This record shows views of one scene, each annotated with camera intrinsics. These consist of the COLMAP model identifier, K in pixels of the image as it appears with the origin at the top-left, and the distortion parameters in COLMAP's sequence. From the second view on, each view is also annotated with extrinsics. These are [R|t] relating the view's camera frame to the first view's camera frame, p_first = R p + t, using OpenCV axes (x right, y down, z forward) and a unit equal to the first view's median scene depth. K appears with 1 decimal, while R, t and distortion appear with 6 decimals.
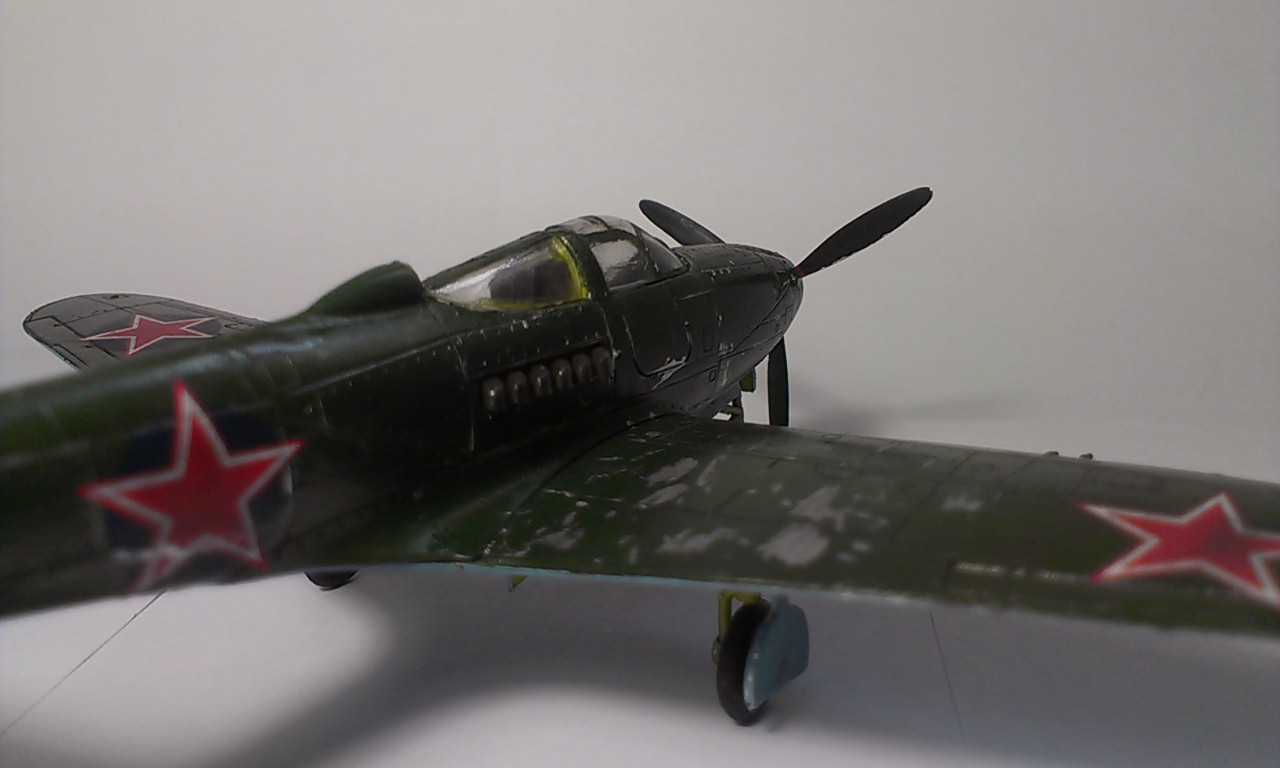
lens RADIAL K [[1071.2, 0, 618.7], [0, 1071.2, 377.8], [0, 0, 1]] dist [0.105095, -0.230689]
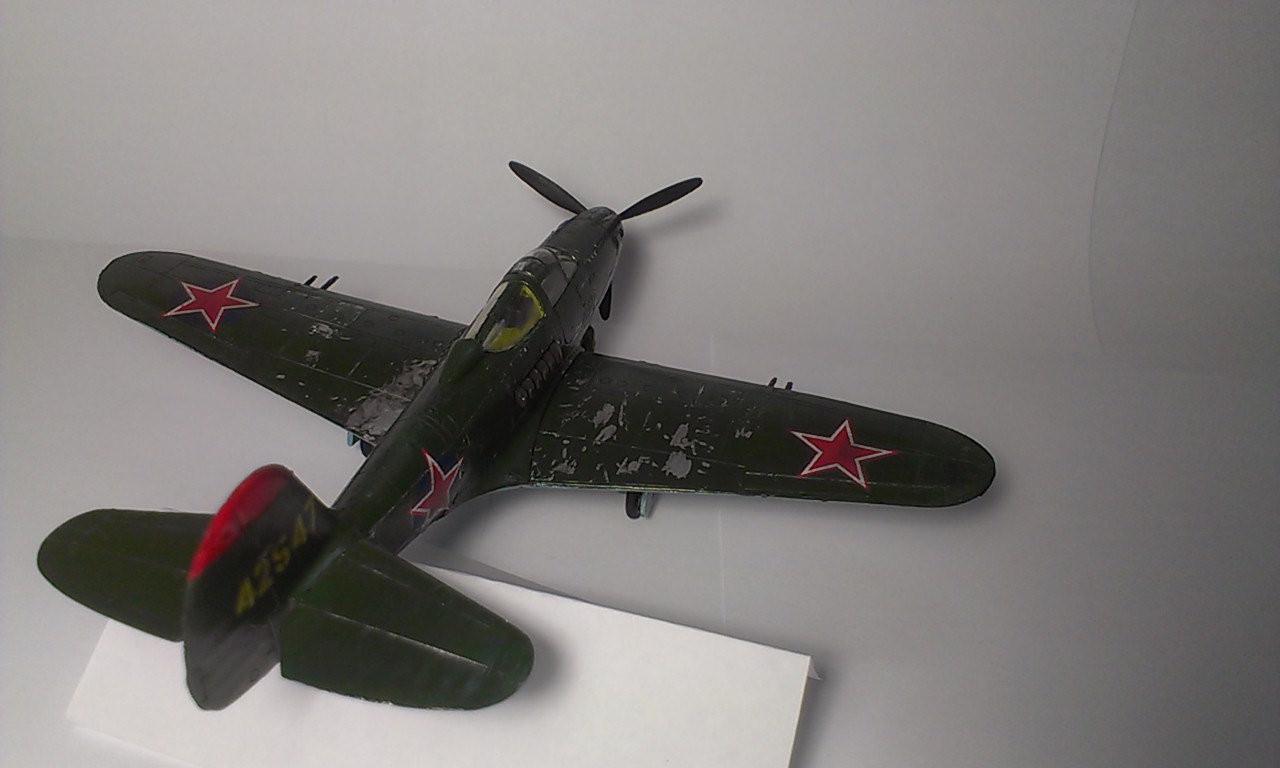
lens RADIAL K [[1071.2, 0, 618.7], [0, 1071.2, 377.8], [0, 0, 1]] dist [0.105095, -0.230689]
pose [[0.953304, -0.110688, 0.280998, -0.511690], [0.004220, 0.935208, 0.354075, -0.736011], [-0.301983, -0.336355, 0.892004, -0.823928]]
